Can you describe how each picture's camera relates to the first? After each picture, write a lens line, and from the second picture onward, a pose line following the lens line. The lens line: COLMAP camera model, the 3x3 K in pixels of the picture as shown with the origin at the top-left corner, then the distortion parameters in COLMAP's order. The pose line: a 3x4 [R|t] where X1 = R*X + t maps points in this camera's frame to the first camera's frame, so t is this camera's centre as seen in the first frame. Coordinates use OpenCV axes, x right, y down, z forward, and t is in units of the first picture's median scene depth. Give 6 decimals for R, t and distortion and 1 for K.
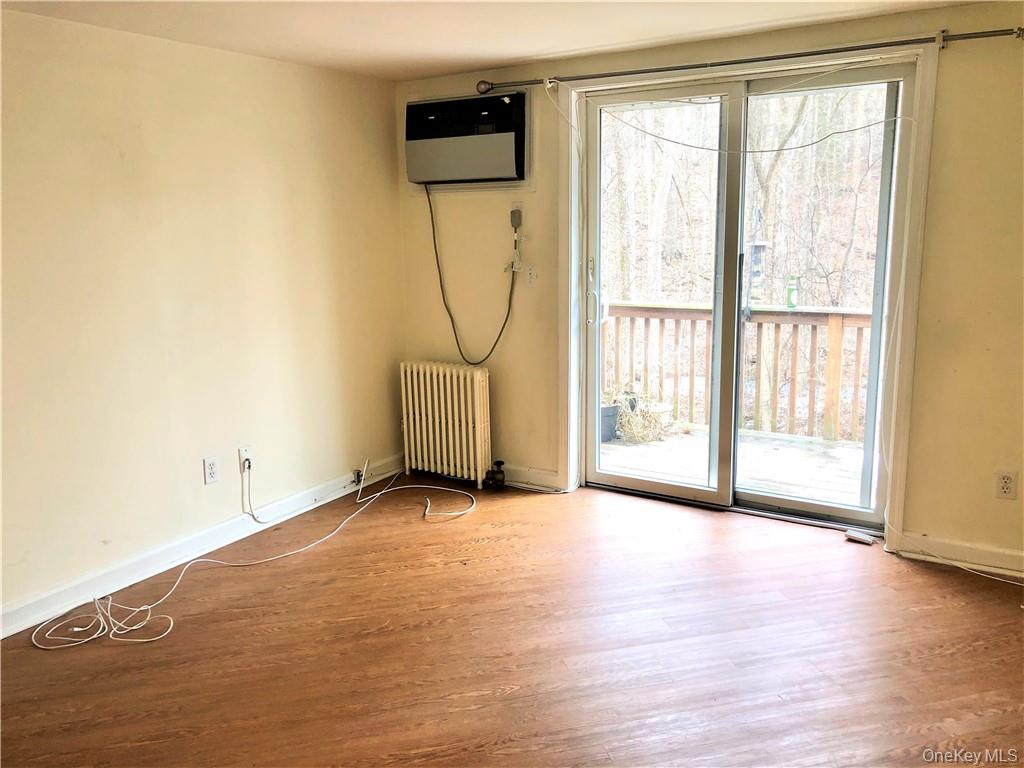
lens RADIAL K [[835.0, 0, 512.4], [0, 835.0, 383.3], [0, 0, 1]] dist [0.026516, -0.033377]
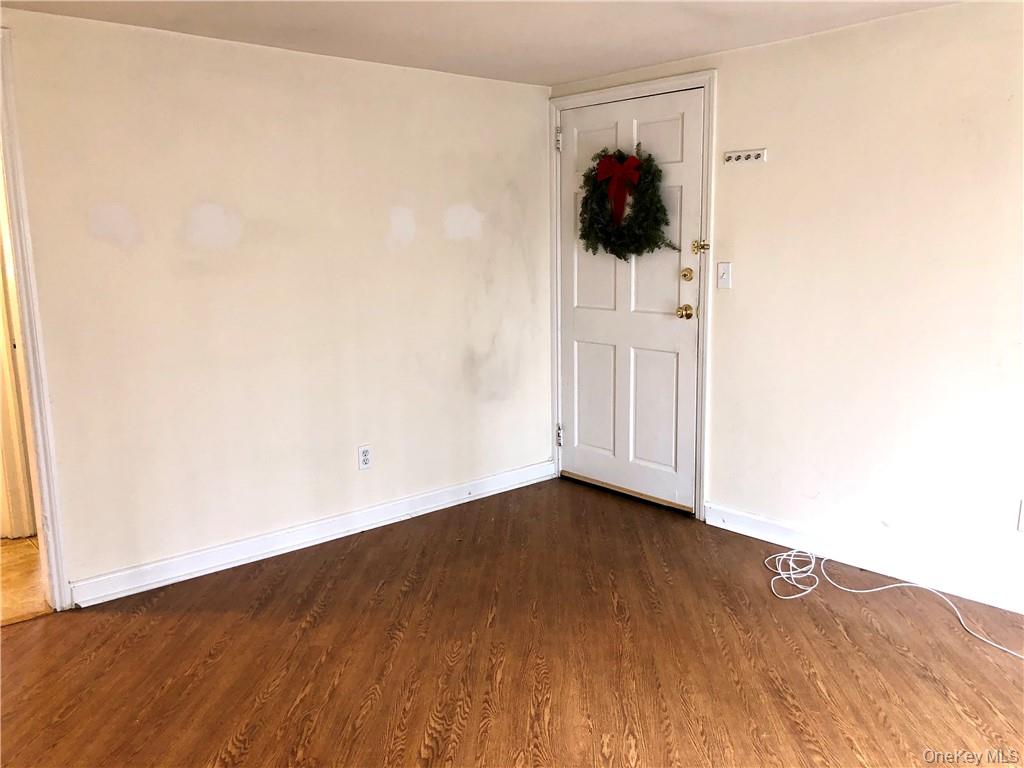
lens RADIAL K [[835.0, 0, 512.7], [0, 835.0, 383.5], [0, 0, 1]] dist [0.026516, -0.033377]
pose [[-0.251555, 0.190908, -0.948828, 0.632461], [-0.193589, 0.950617, 0.242592, -0.146458], [0.948284, 0.244708, -0.202175, 0.860314]]
